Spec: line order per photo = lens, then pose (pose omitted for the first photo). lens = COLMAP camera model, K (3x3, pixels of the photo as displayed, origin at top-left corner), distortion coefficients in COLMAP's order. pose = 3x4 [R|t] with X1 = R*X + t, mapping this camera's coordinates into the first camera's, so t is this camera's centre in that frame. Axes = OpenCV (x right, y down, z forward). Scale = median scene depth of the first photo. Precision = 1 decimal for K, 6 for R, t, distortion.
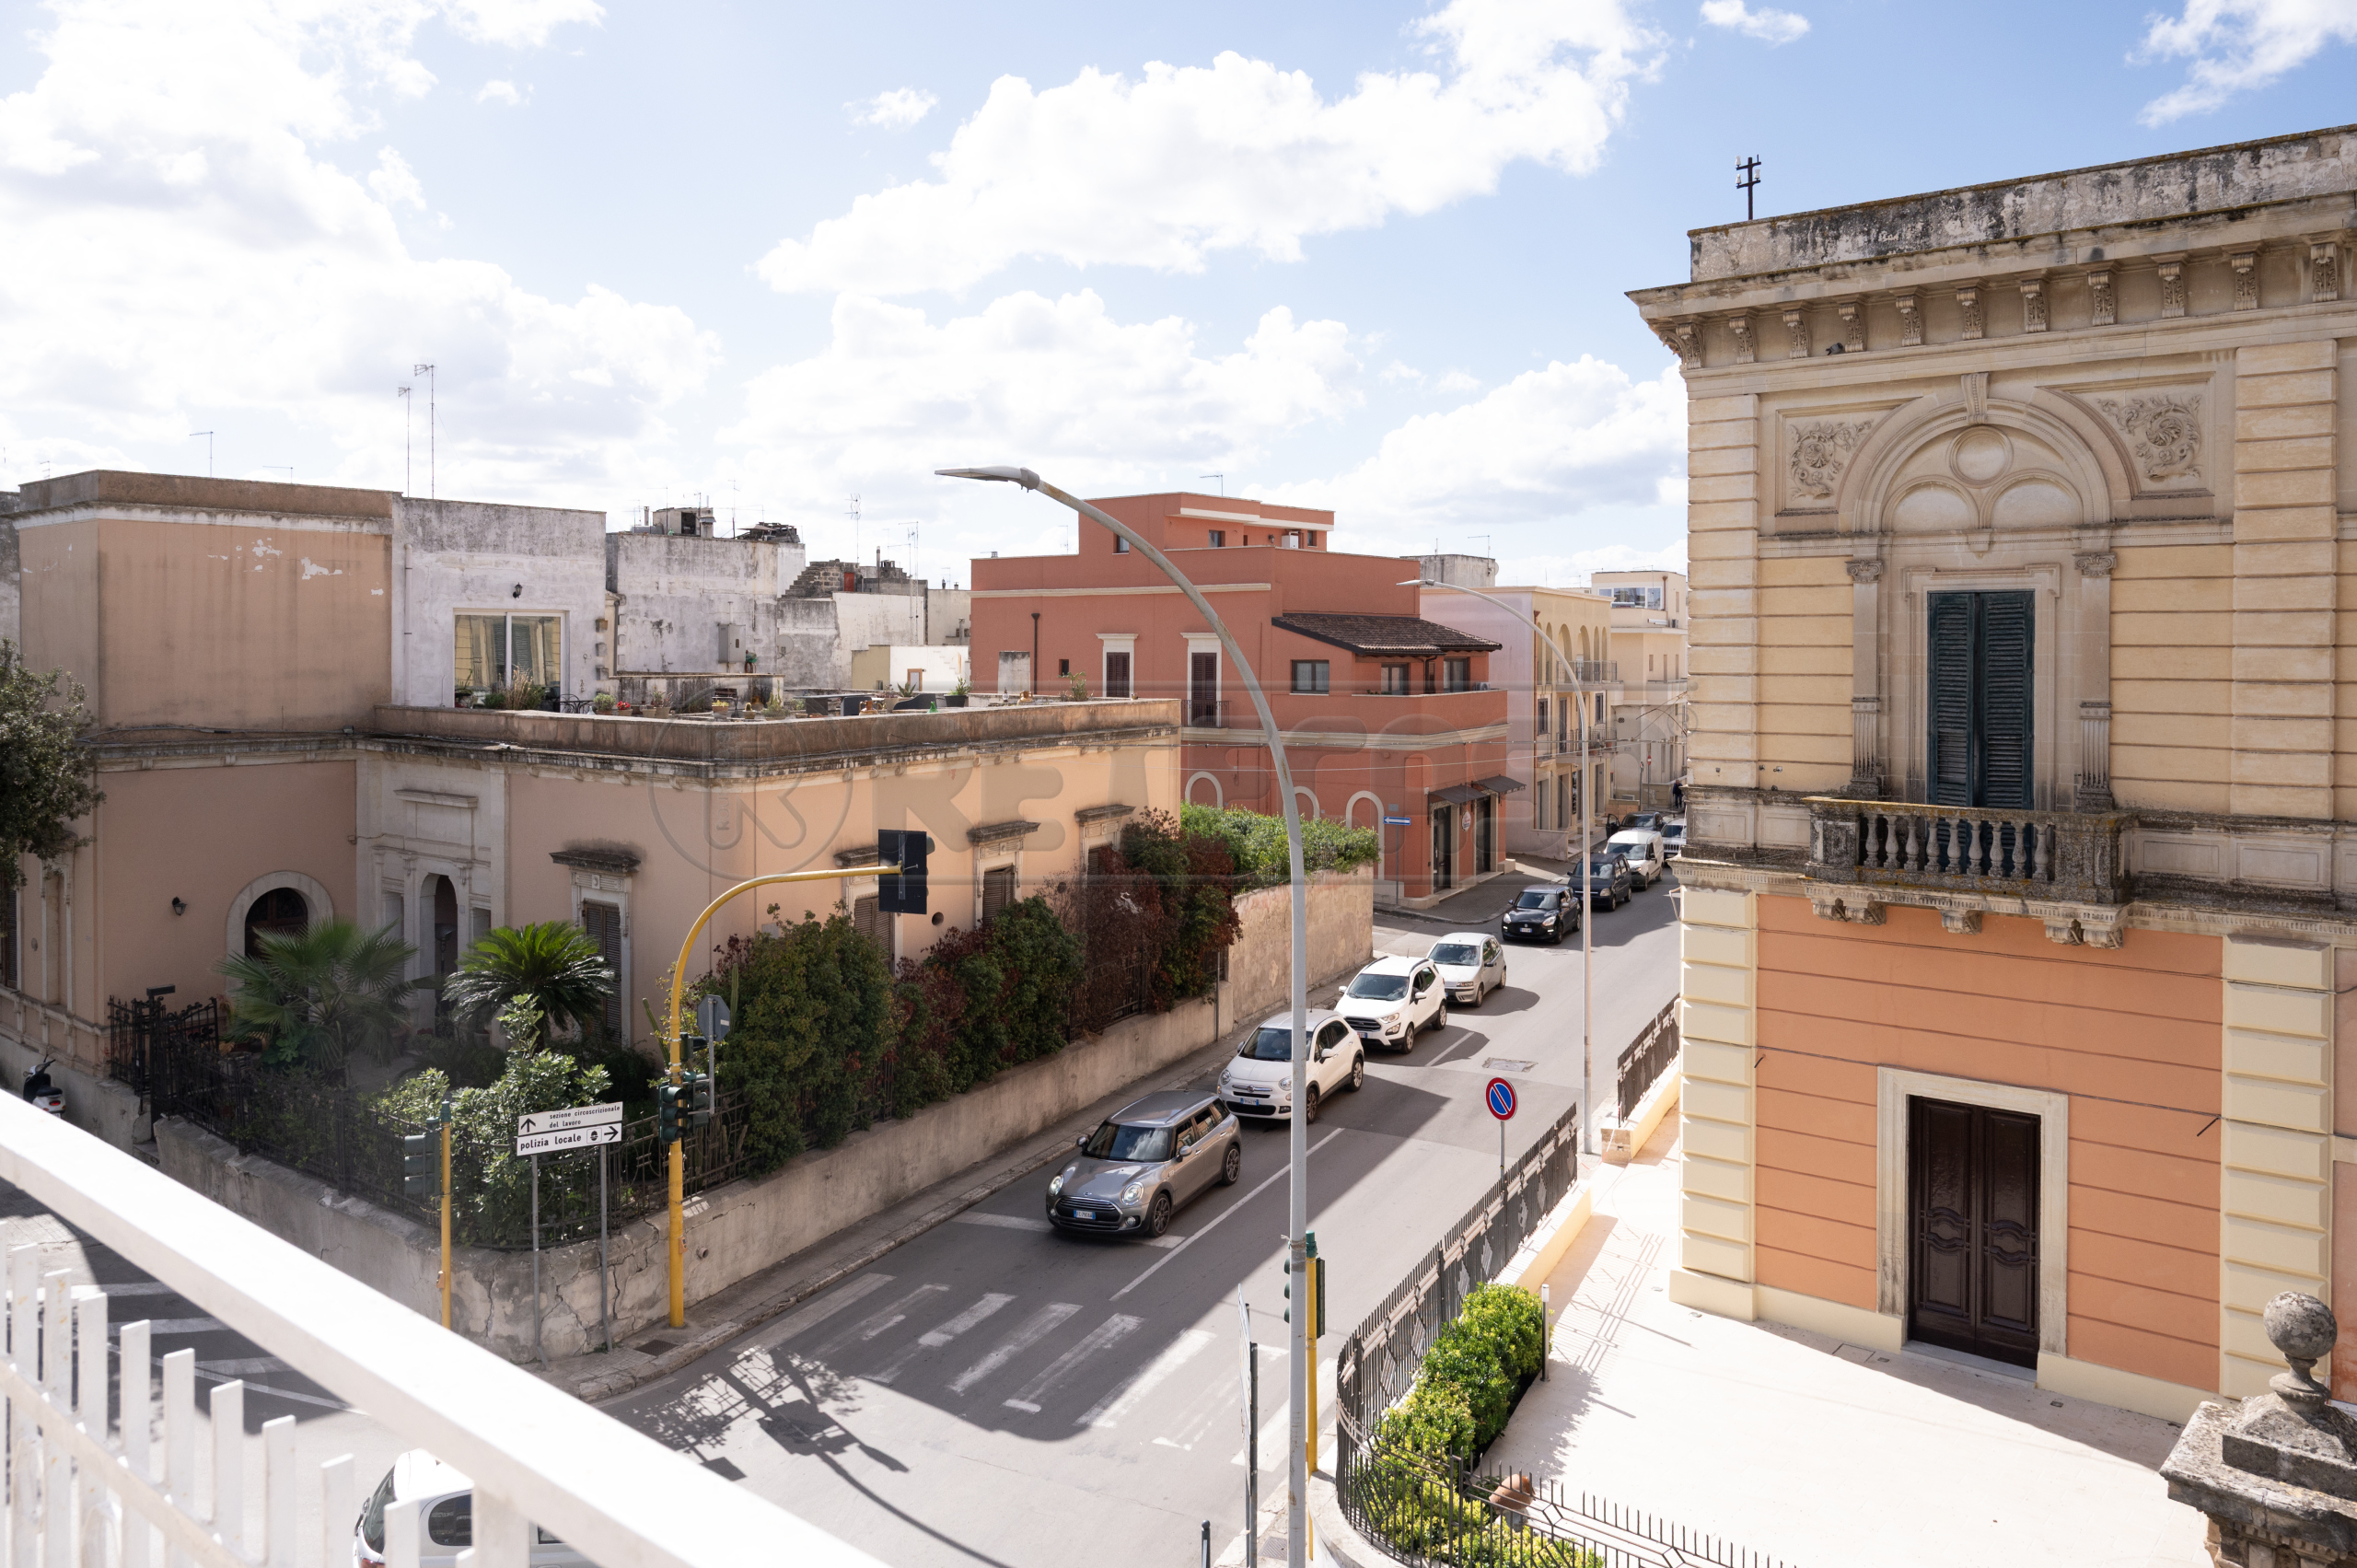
lens RADIAL K [[1704.5, 0, 1218.6], [0, 1704.5, 659.5], [0, 0, 1]] dist [-0.007207, 0.000652]
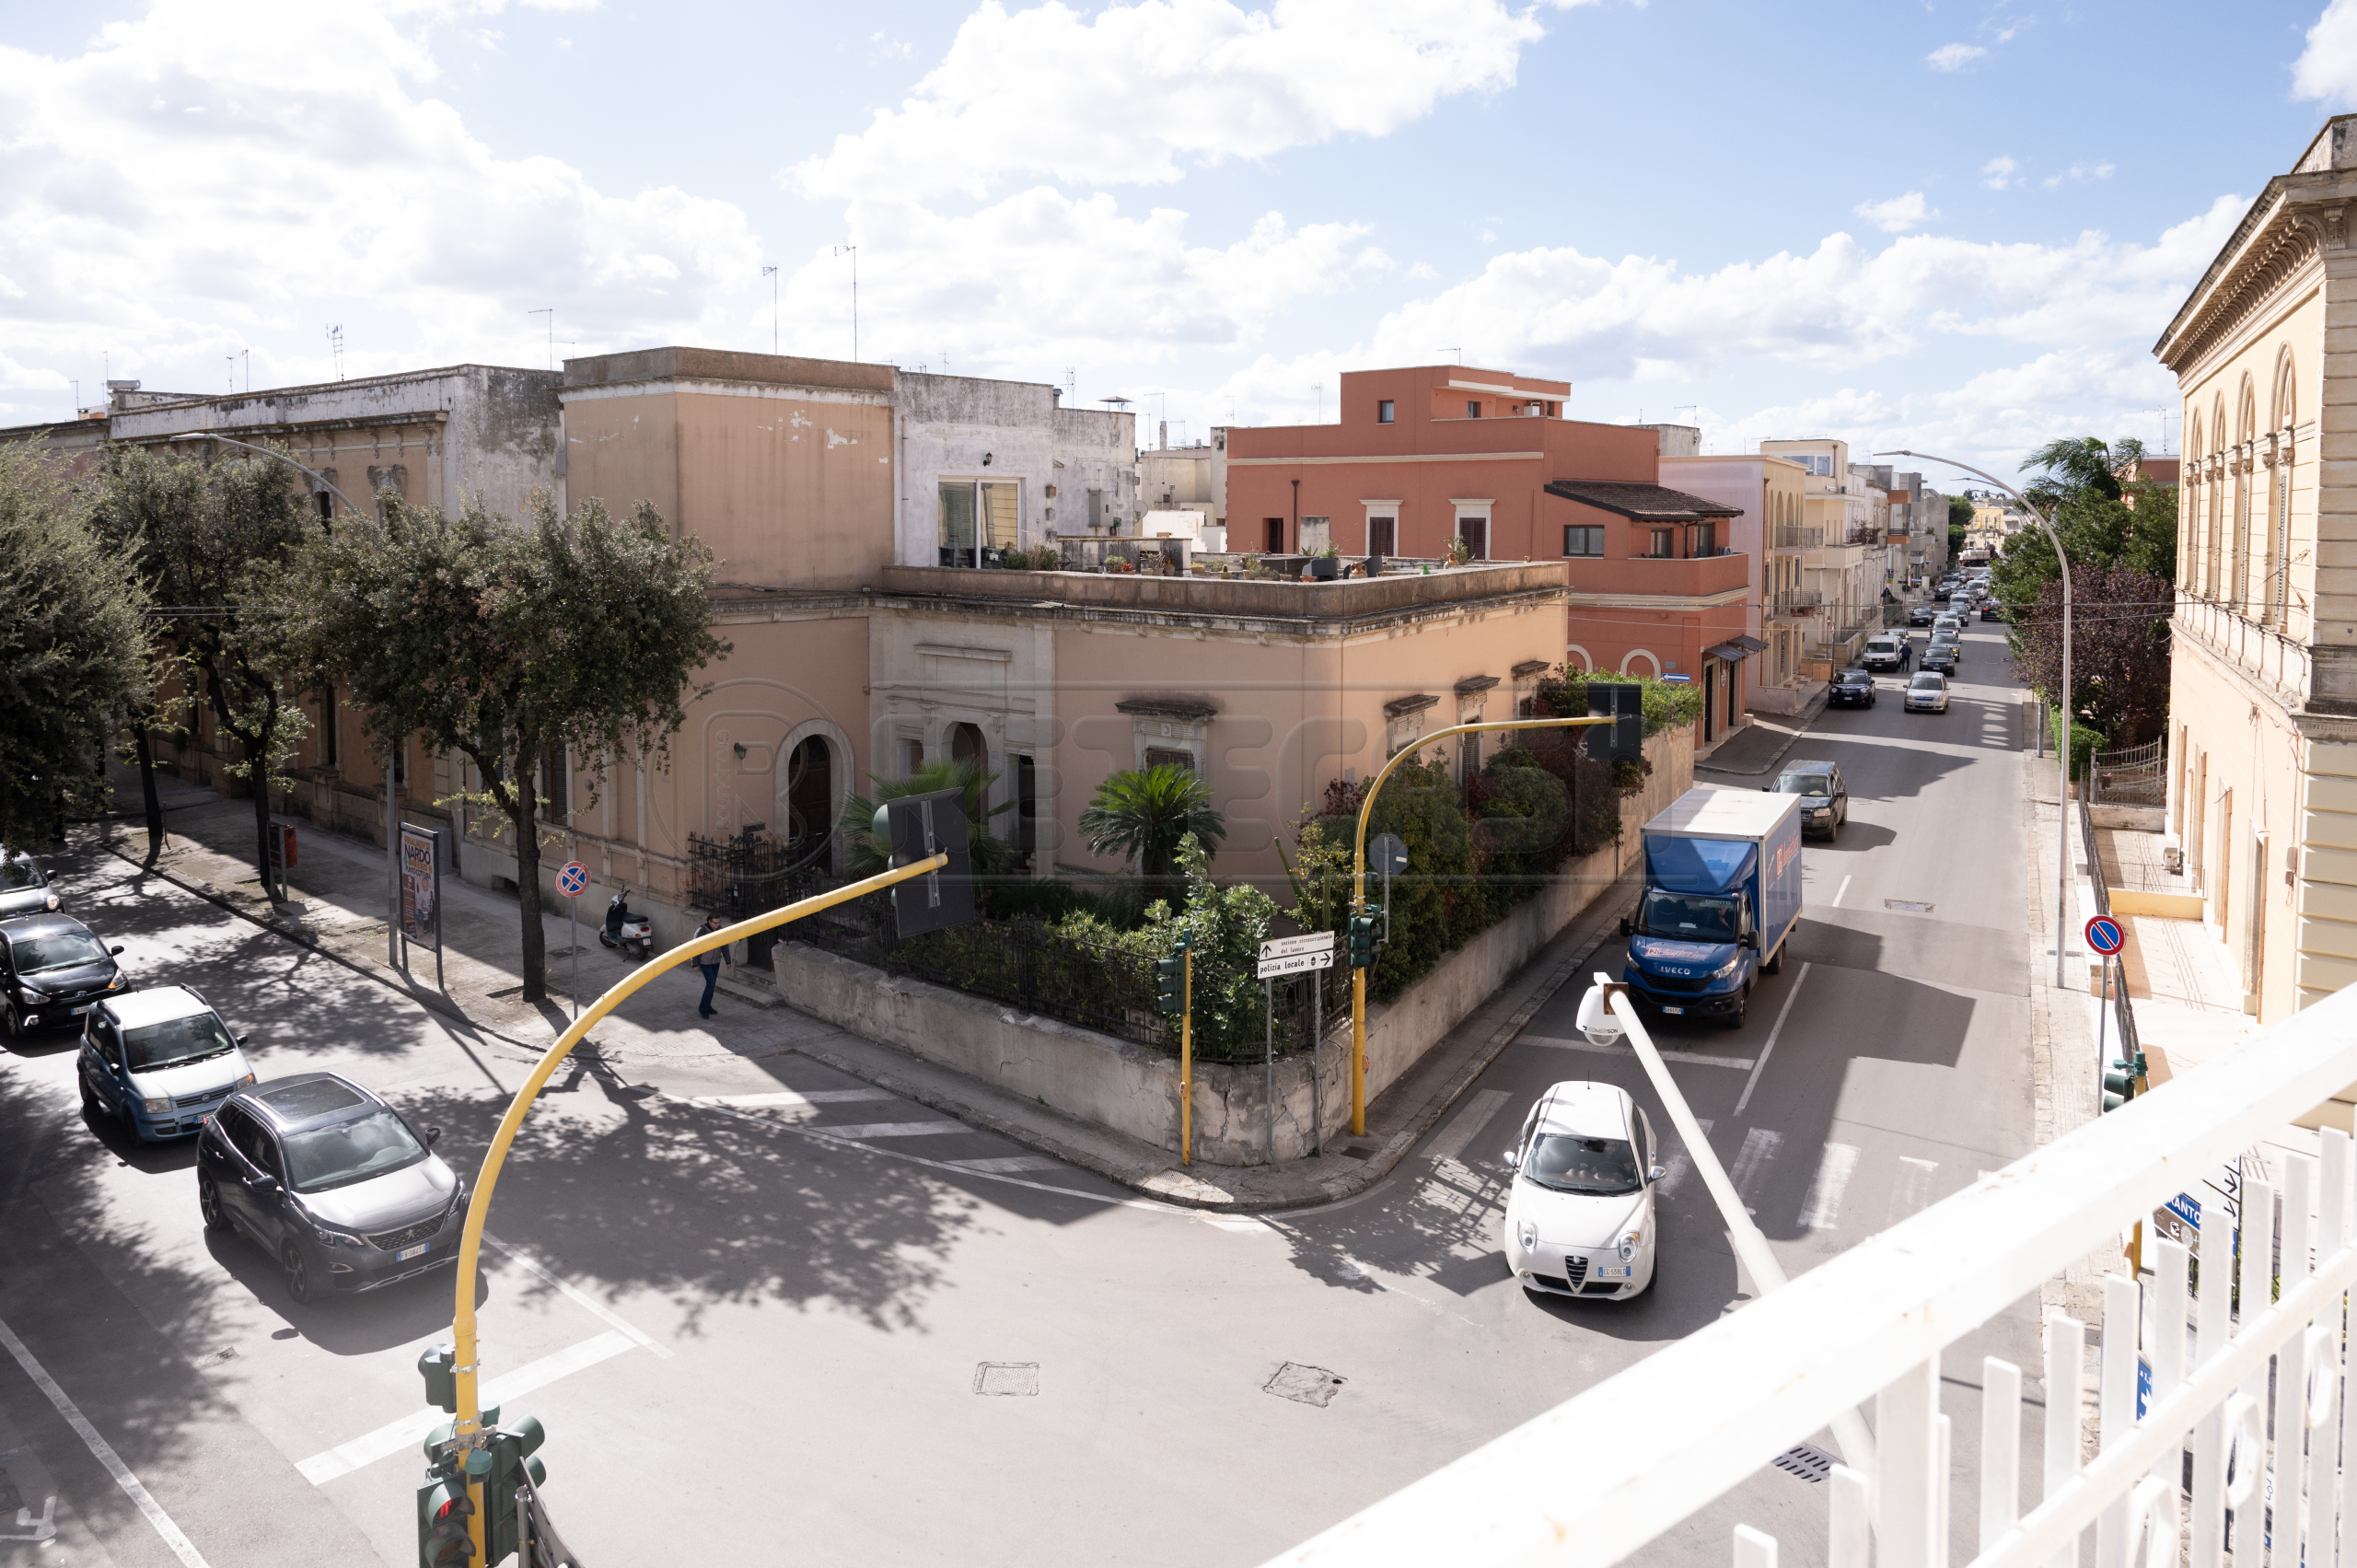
lens RADIAL K [[1609.9, 0, 1168.3], [0, 1609.9, 622.3], [0, 0, 1]] dist [-0.017451, 0.012835]
pose [[0.999286, 0.004709, -0.037500, -0.269617], [-0.002386, 0.998088, 0.061766, -0.000773], [0.037719, -0.061632, 0.997386, -0.012168]]
